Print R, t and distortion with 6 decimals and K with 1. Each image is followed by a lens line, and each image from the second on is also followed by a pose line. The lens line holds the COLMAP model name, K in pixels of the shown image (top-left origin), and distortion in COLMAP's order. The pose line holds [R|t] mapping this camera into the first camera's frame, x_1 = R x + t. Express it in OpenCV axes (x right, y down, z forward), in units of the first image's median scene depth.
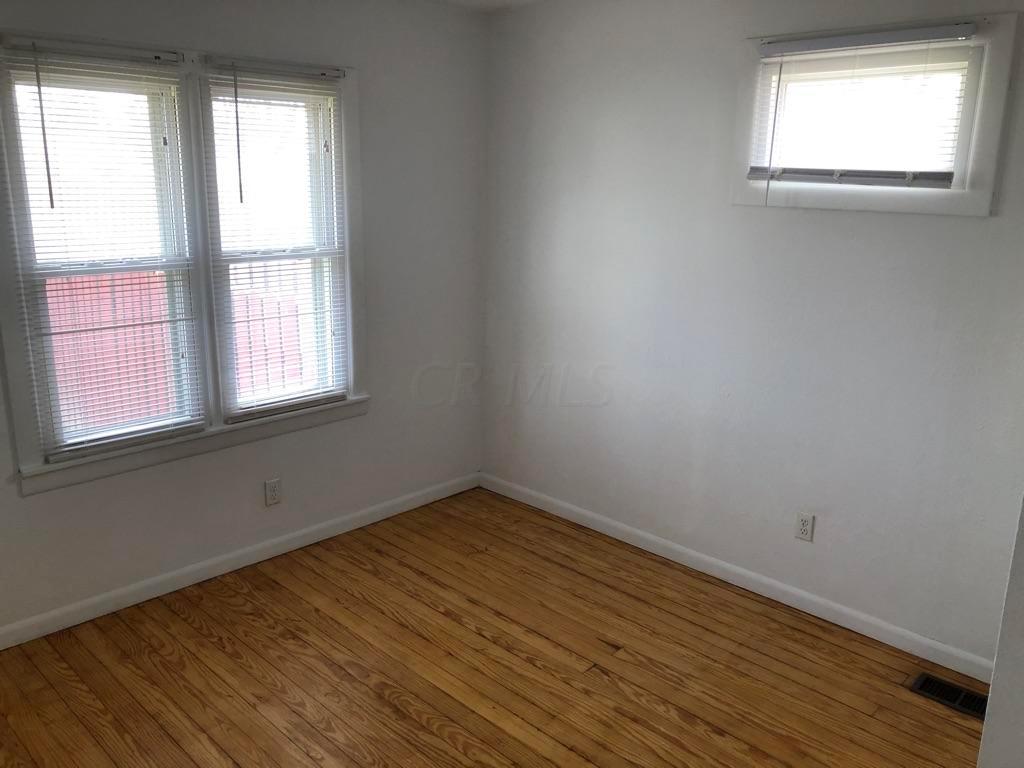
lens RADIAL K [[841.7, 0, 519.2], [0, 841.7, 384.8], [0, 0, 1]] dist [0.009865, -0.000032]
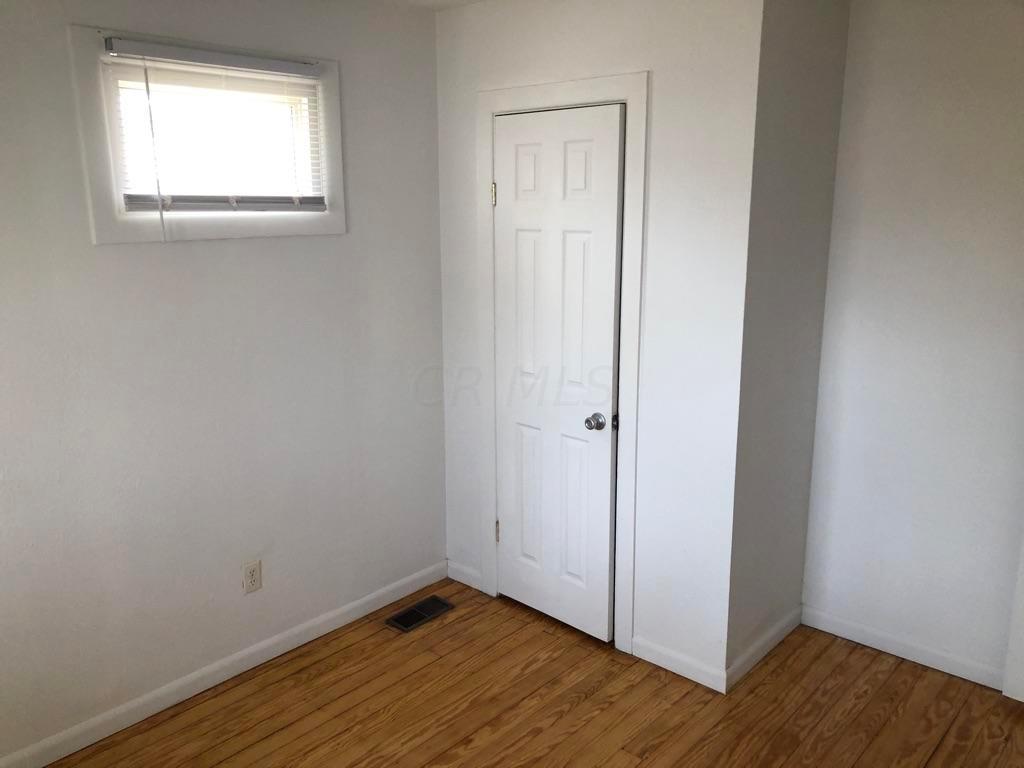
lens RADIAL K [[841.7, 0, 519.2], [0, 841.7, 384.8], [0, 0, 1]] dist [0.009865, -0.000032]
pose [[-0.050726, -0.244410, 0.968344, -0.561057], [0.244789, 0.936974, 0.249315, -0.203374], [-0.968248, 0.249687, 0.012300, 0.695216]]
